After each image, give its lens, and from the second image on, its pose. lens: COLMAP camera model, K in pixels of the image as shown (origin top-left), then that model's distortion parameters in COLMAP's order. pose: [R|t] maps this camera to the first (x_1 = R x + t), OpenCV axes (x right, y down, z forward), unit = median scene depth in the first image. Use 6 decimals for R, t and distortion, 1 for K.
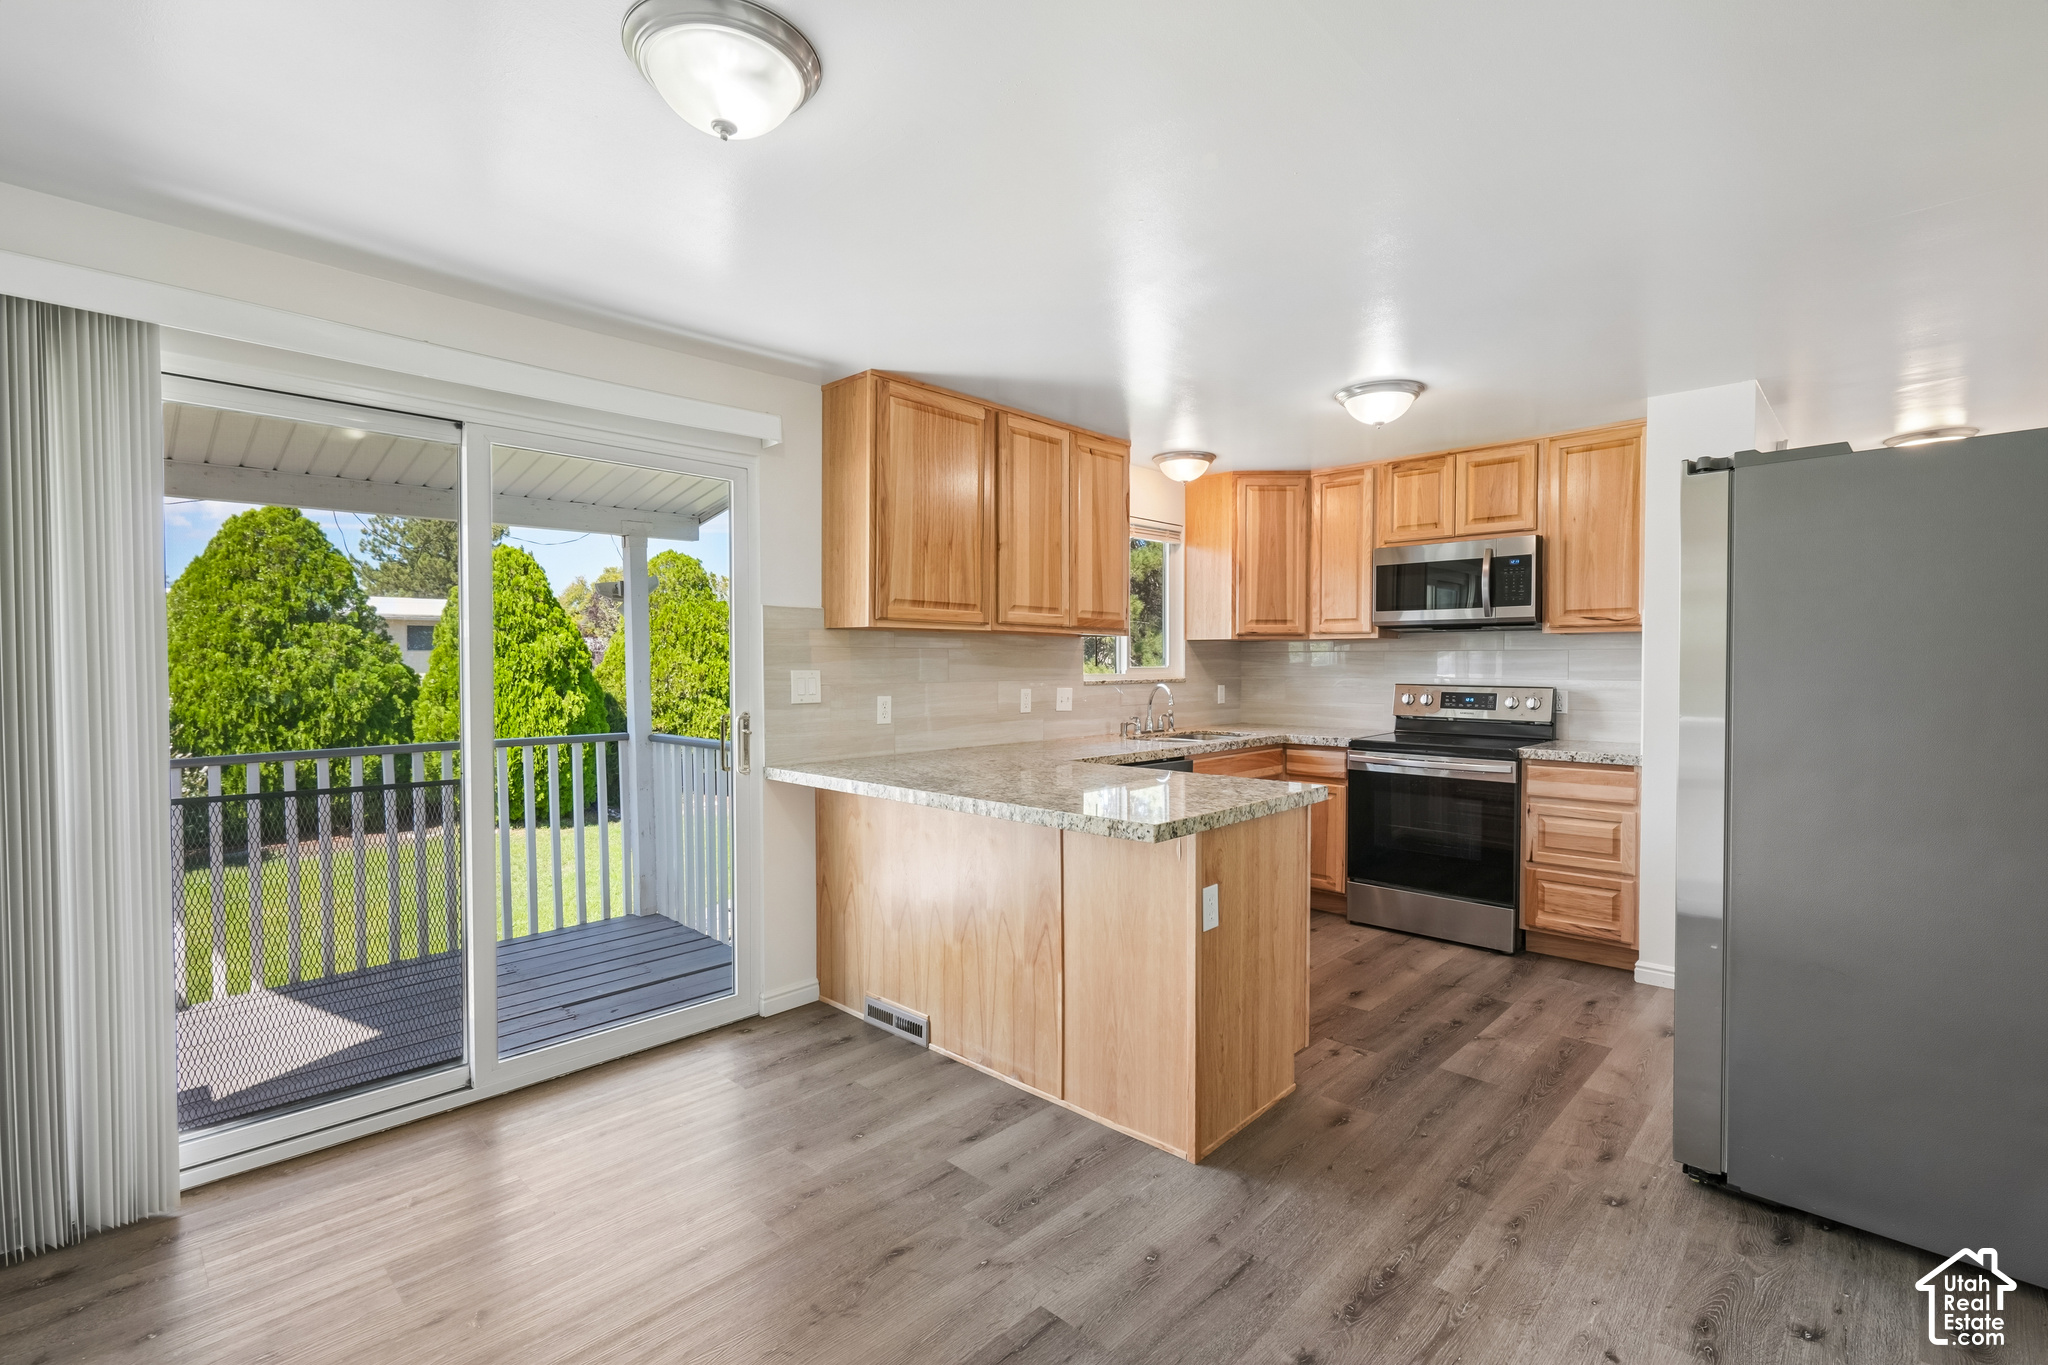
lens RADIAL K [[922.9, 0, 1017.5], [0, 922.9, 683.4], [0, 0, 1]] dist [-0.006434, 0.003917]
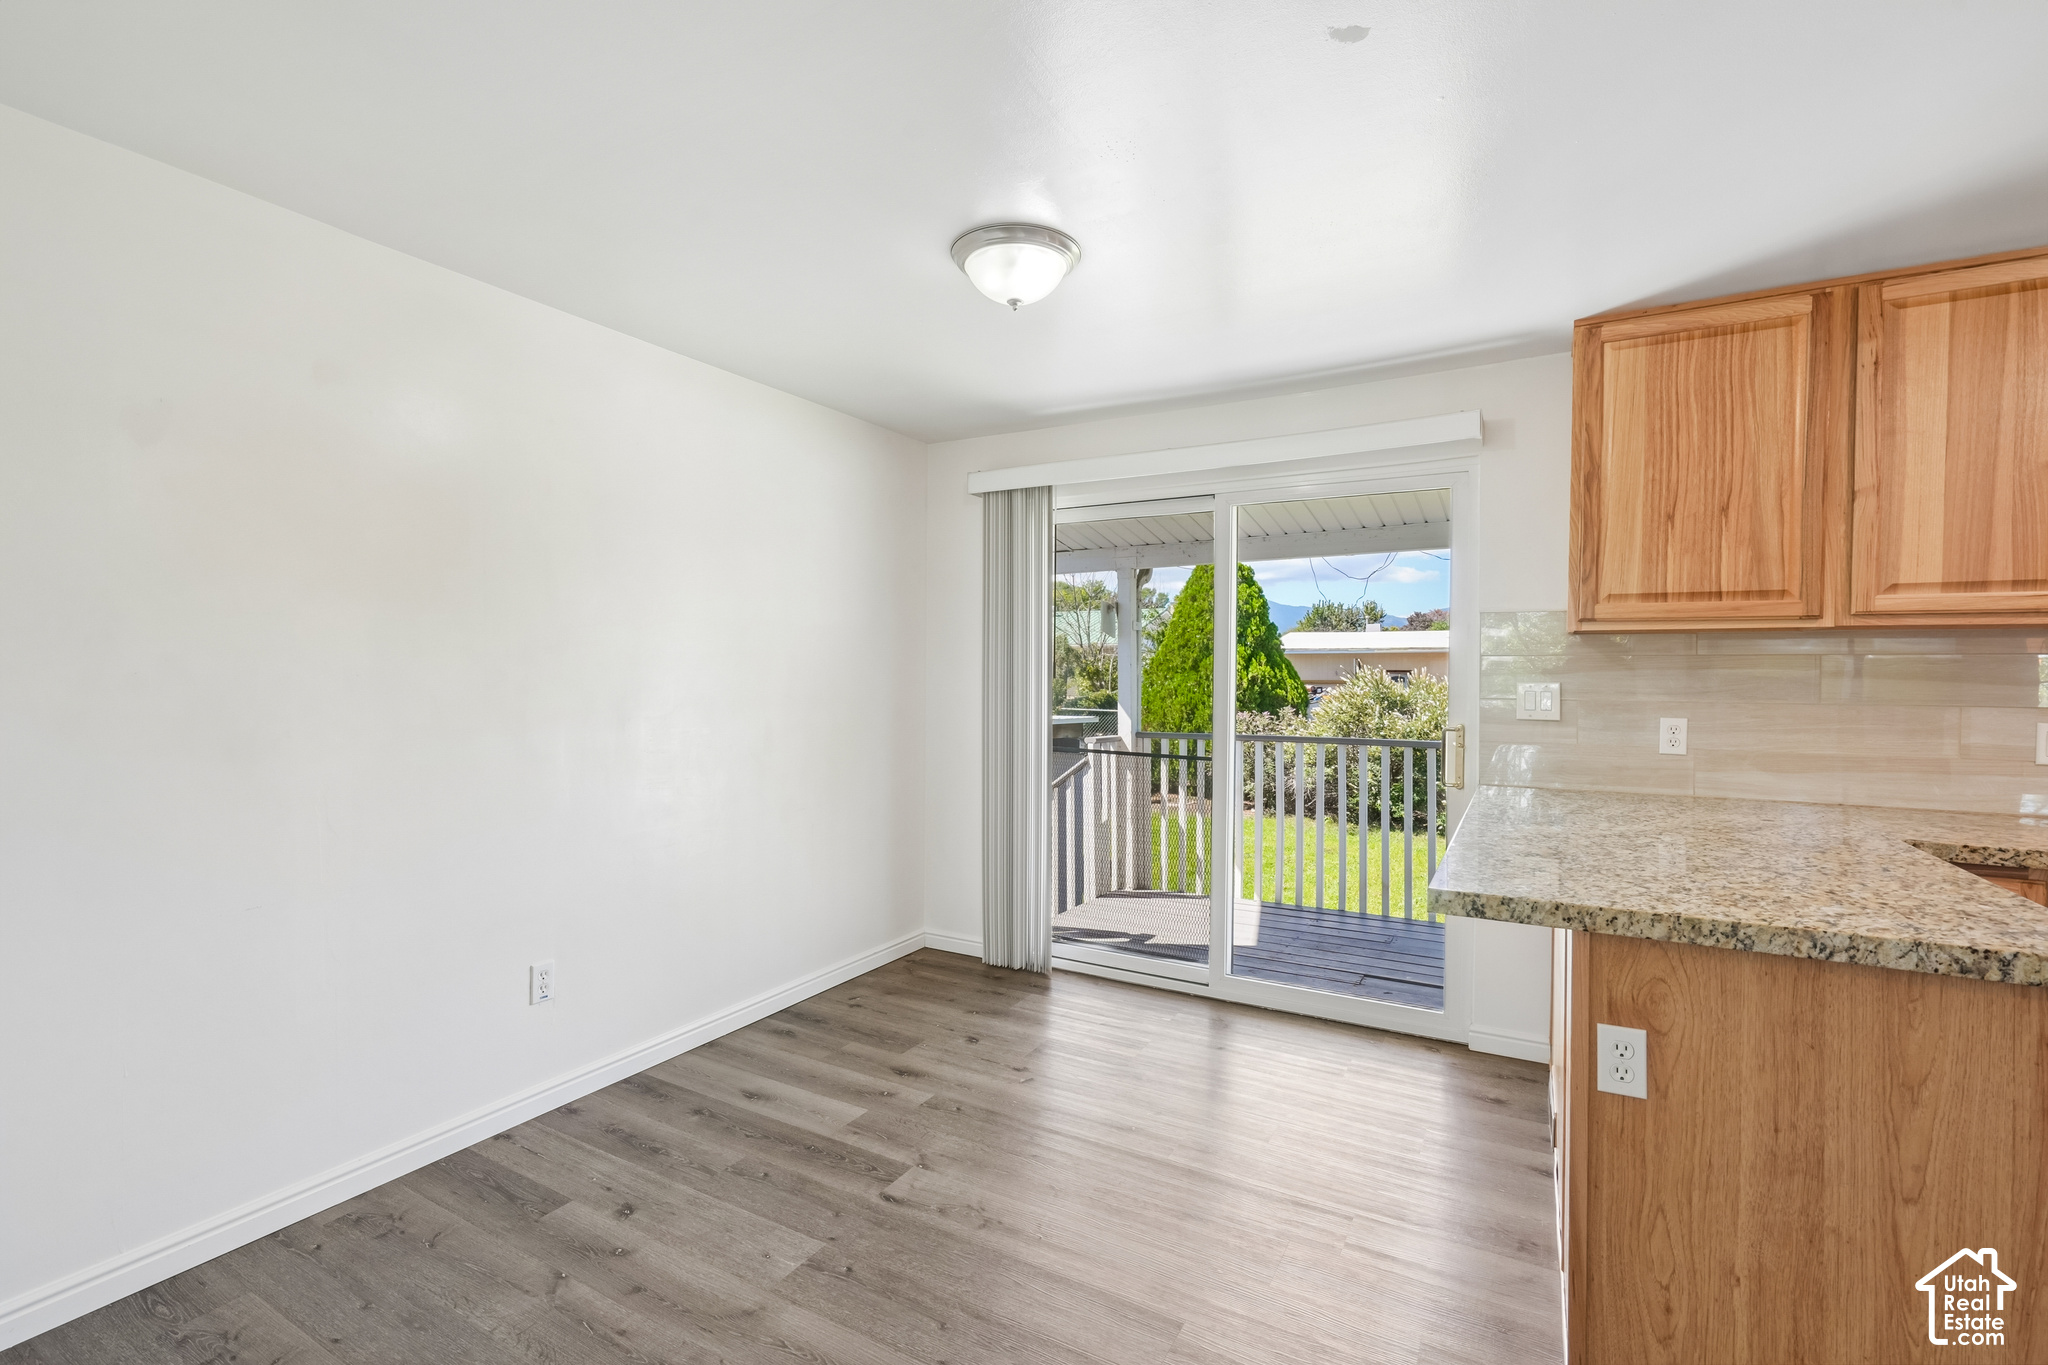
lens RADIAL K [[922.9, 0, 1017.5], [0, 922.9, 683.4], [0, 0, 1]] dist [-0.006434, 0.003917]
pose [[0.241537, 0.017339, -0.970237, 0.519713], [-0.028140, 0.999545, 0.010857, -0.009050], [0.969983, 0.024680, 0.241915, 0.314189]]
